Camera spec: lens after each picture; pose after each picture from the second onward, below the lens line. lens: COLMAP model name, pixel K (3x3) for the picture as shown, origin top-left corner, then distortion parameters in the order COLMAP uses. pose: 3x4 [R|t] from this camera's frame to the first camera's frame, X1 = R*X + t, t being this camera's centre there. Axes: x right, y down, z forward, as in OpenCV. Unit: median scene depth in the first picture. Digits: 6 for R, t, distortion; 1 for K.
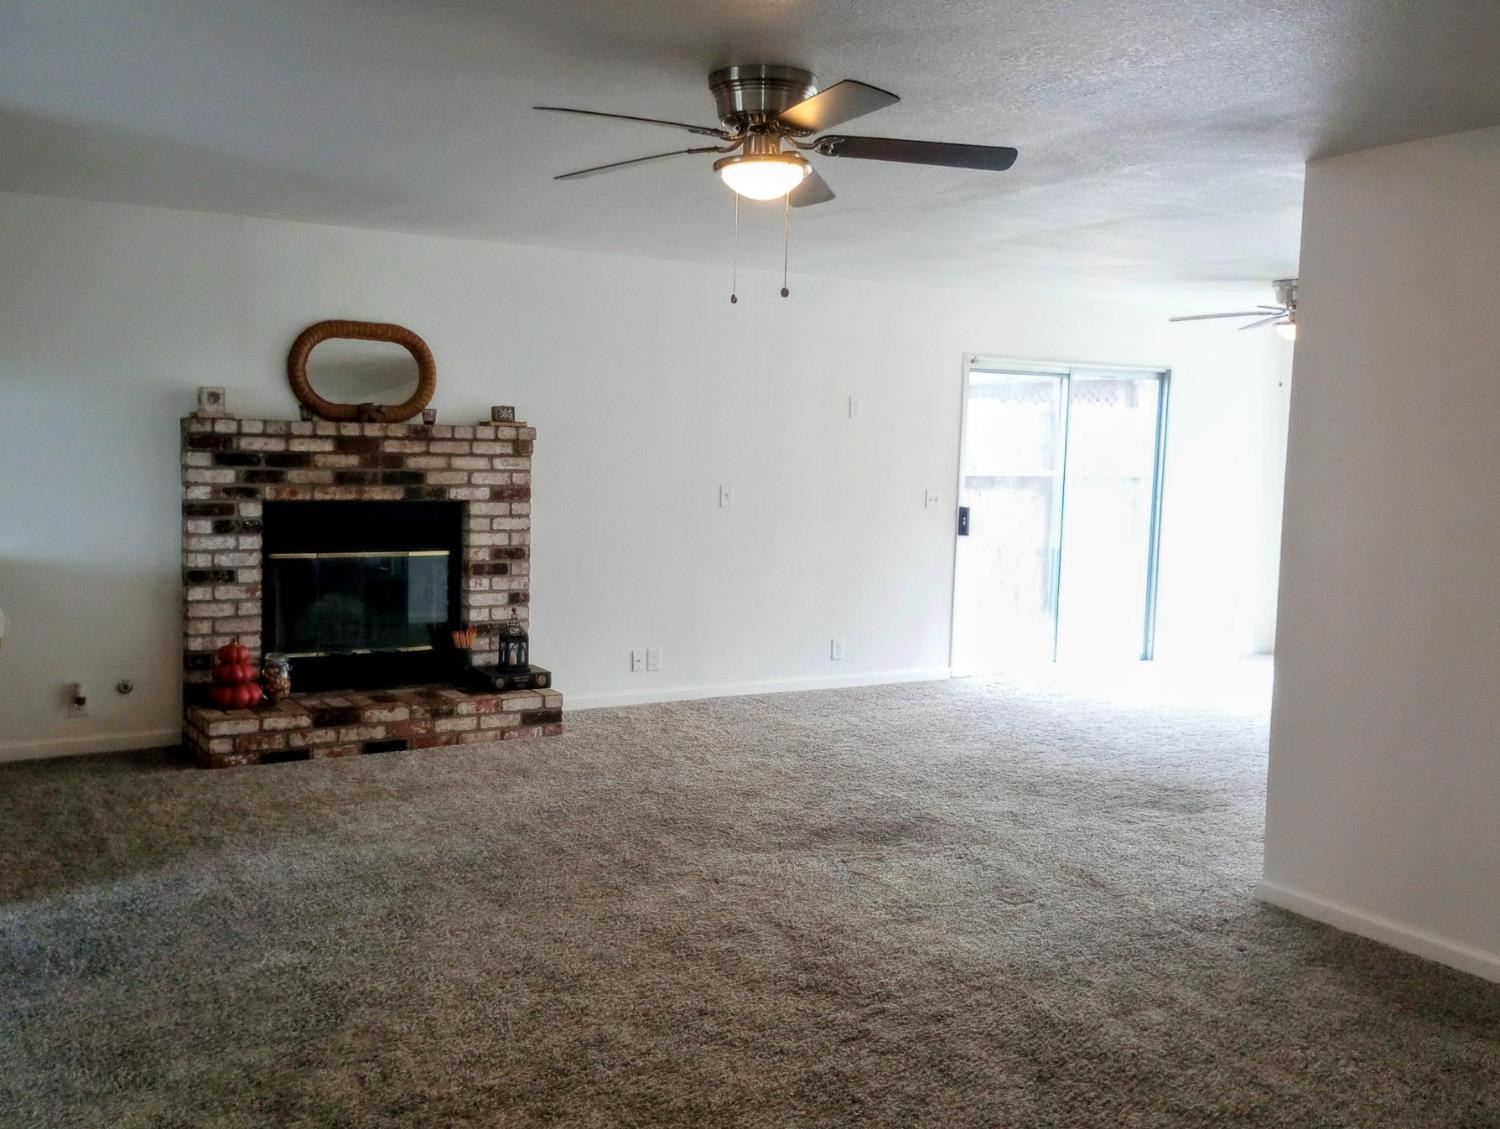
lens RADIAL K [[1402.9, 0, 741.8], [0, 1402.9, 556.4], [0, 0, 1]] dist [0.040689, 0.000000]
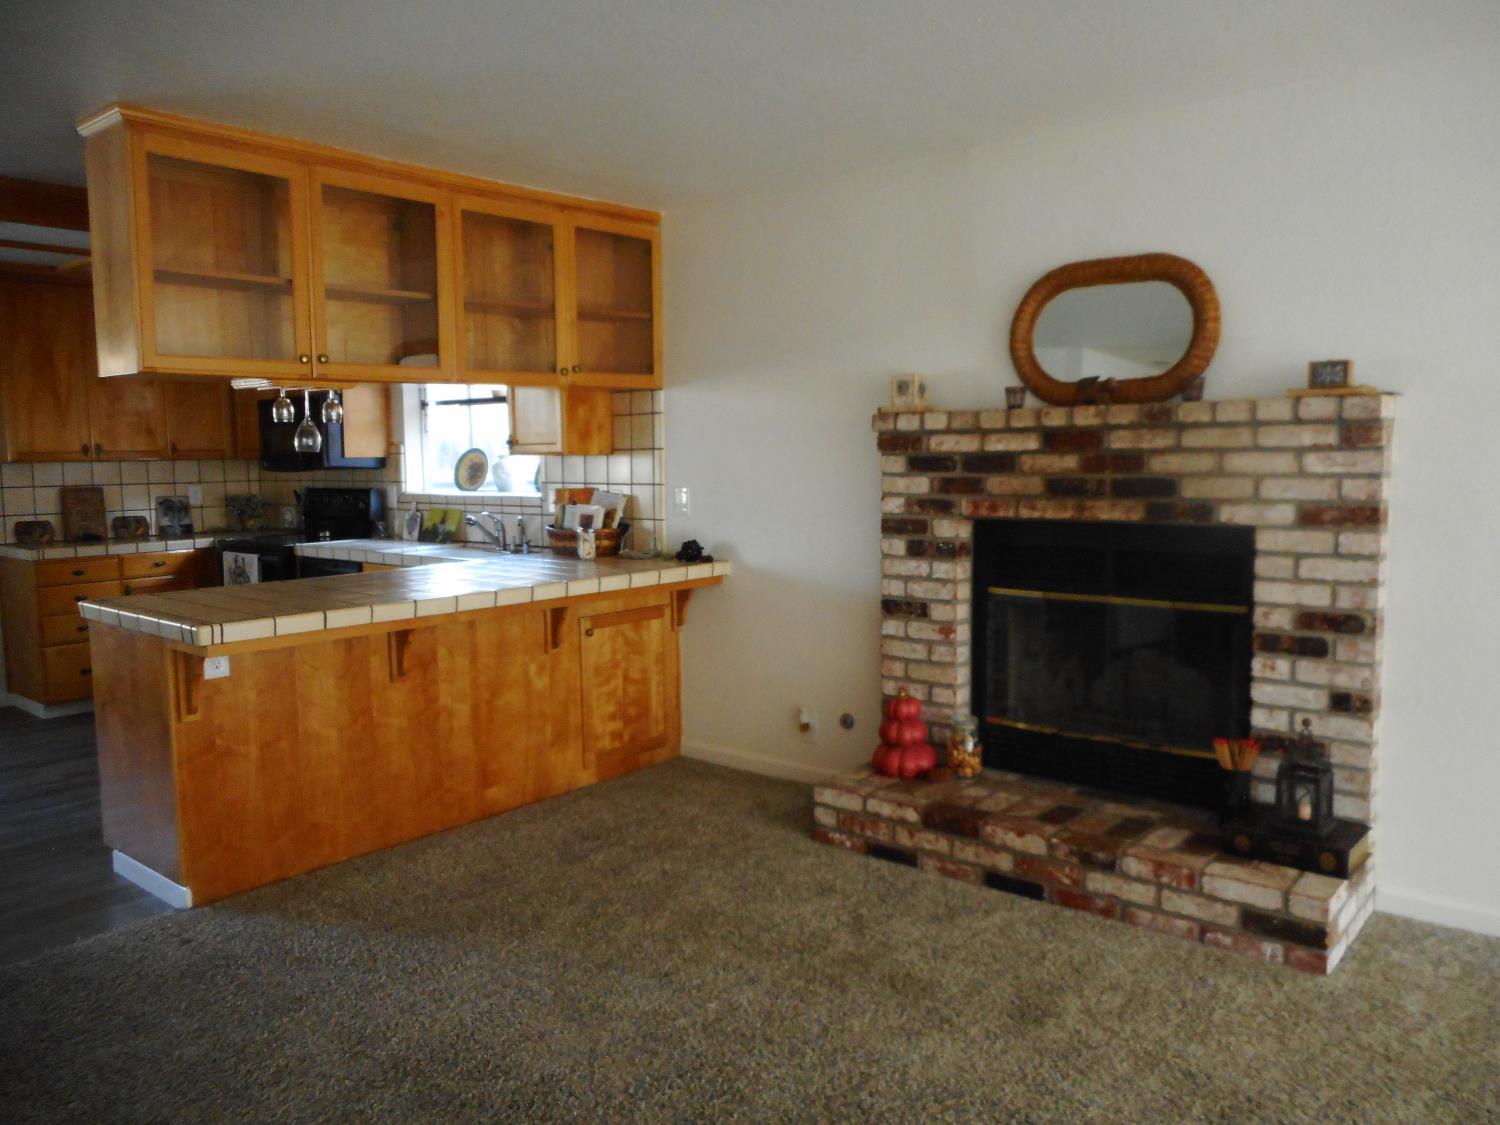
lens RADIAL K [[1106.0, 0, 753.7], [0, 1106.0, 568.9], [0, 0, 1]] dist [-0.012871, 0.009918]
pose [[0.316061, 0.069453, -0.946193, 0.197002], [-0.057550, 0.996884, 0.053950, -0.037396], [0.946992, 0.037402, 0.319073, 0.702233]]
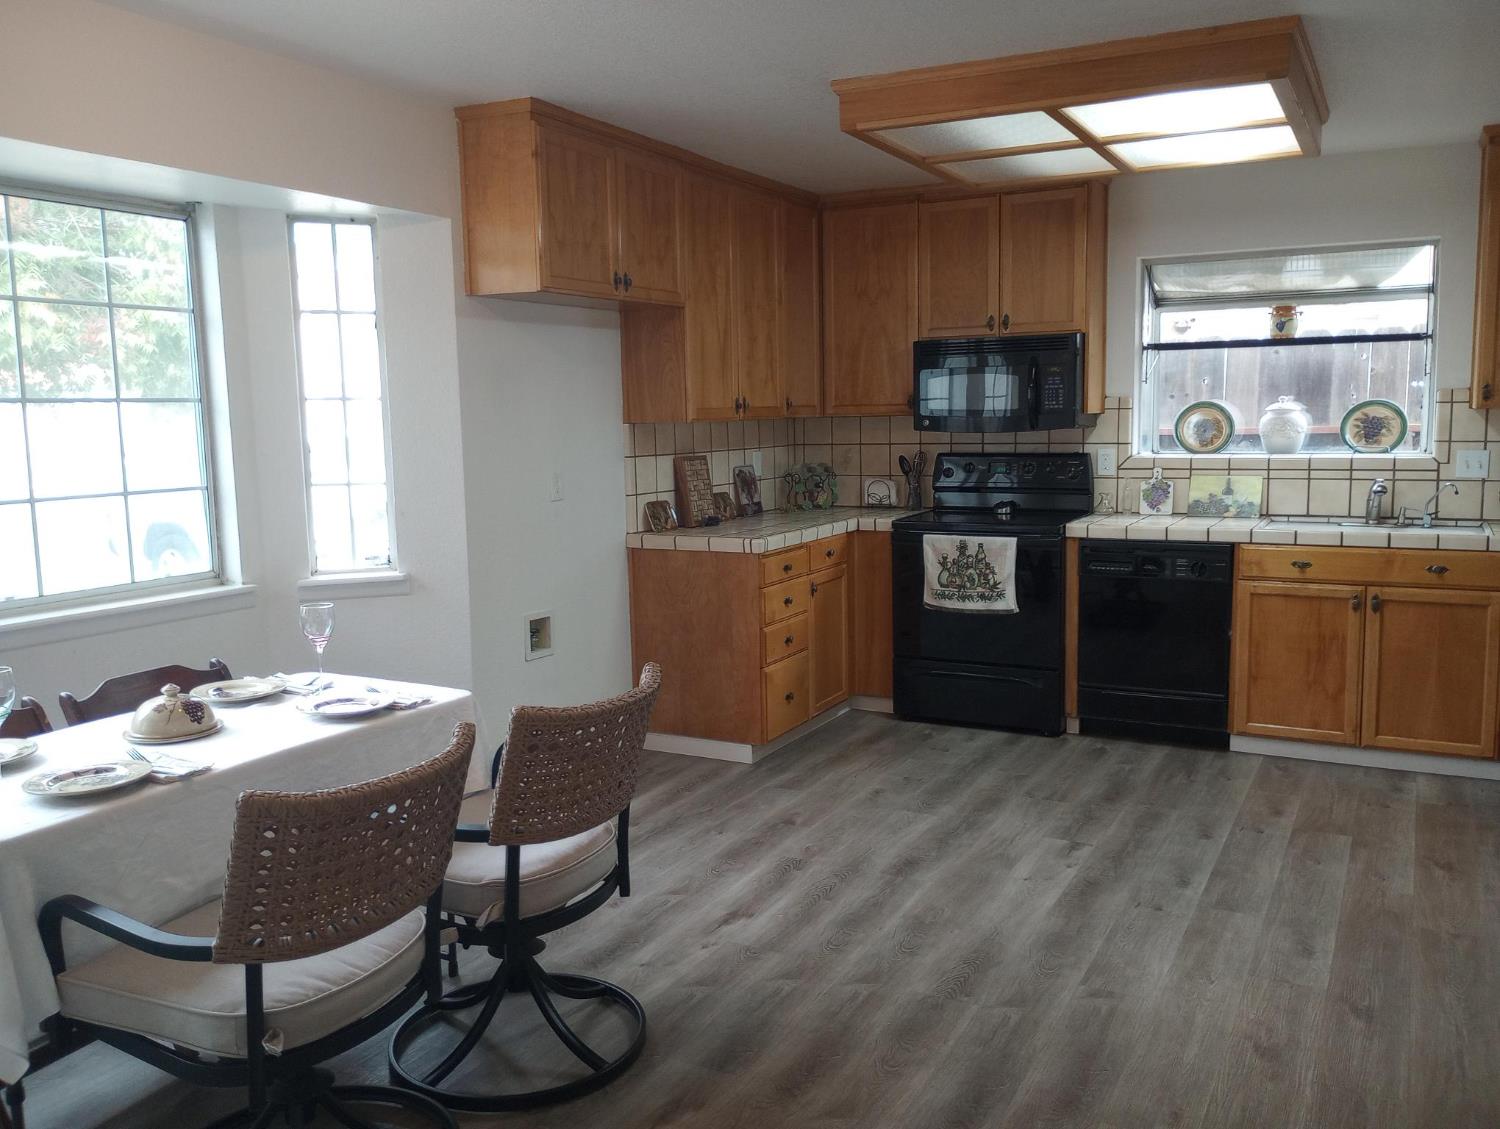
lens RADIAL K [[1224.2, 0, 759.8], [0, 1224.2, 549.4], [0, 0, 1]] dist [0.047551, -0.049684]
pose [[0.508938, 0.062842, -0.858507, -0.204176], [-0.042425, 0.997951, 0.047899, 0.000905], [0.859757, 0.012044, 0.510561, 0.046030]]
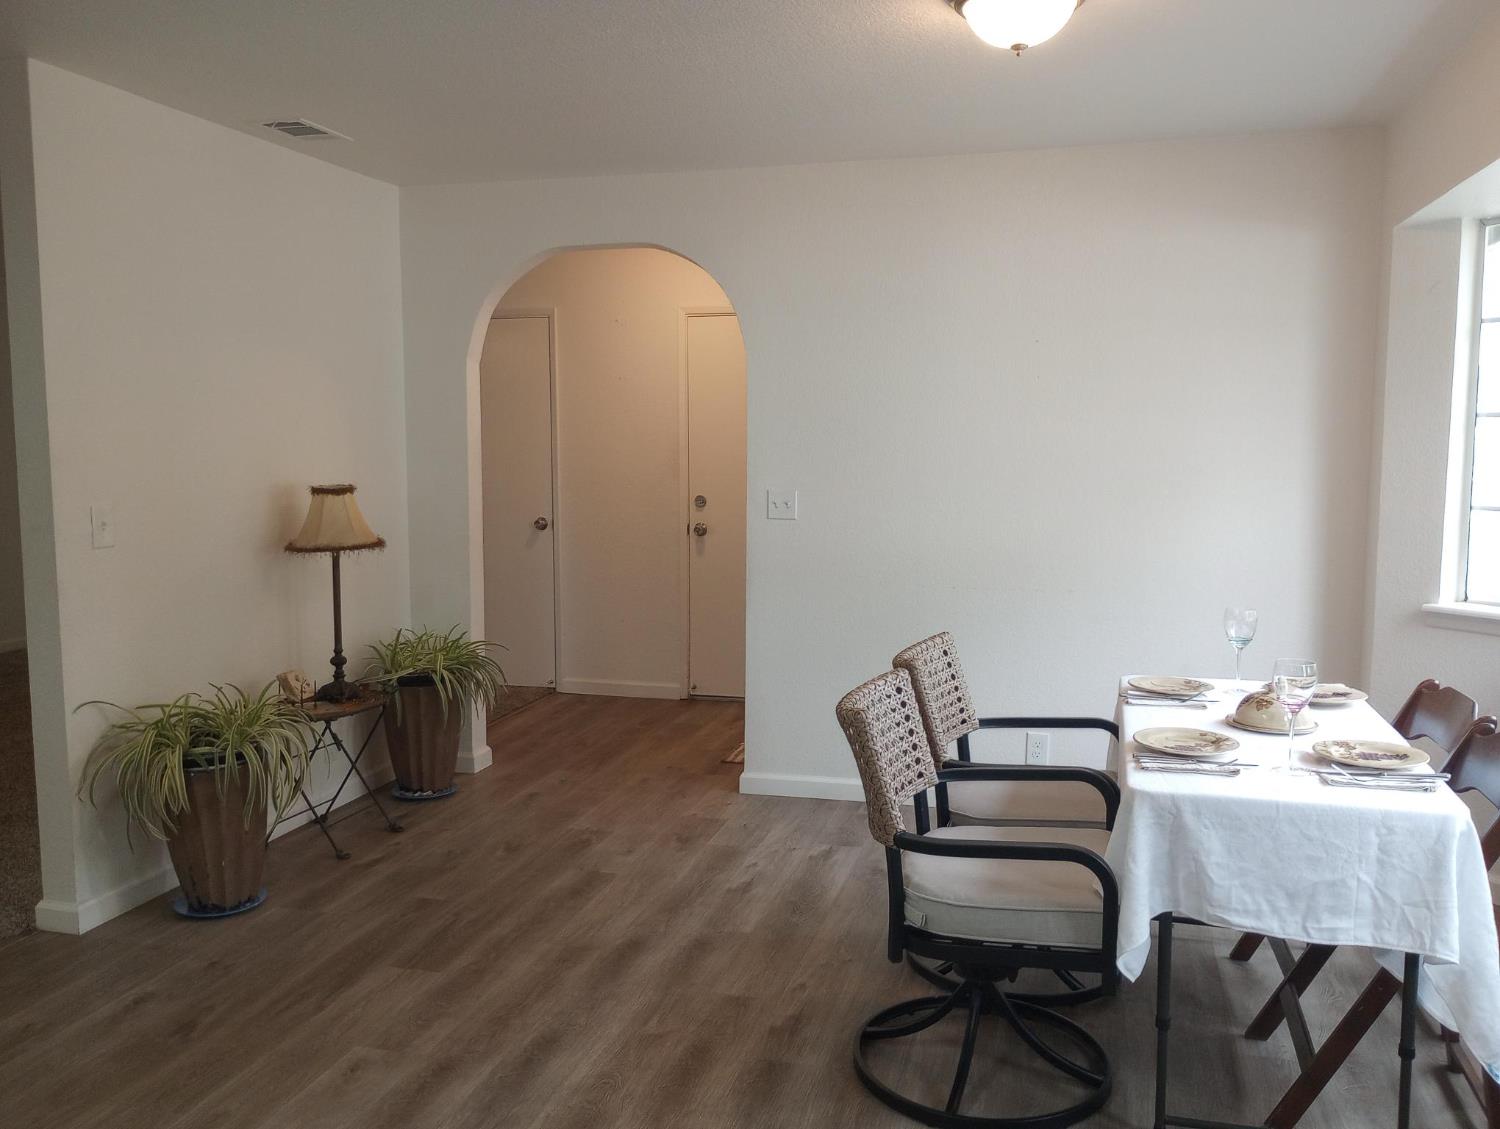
lens RADIAL K [[1224.2, 0, 751.5], [0, 1224.2, 562.8], [0, 0, 1]] dist [0.047551, -0.049684]
pose [[-0.681146, -0.096605, 0.725746, -0.847851], [0.045645, 0.983725, 0.173784, -0.053040], [-0.730723, 0.151499, -0.665651, 0.514383]]
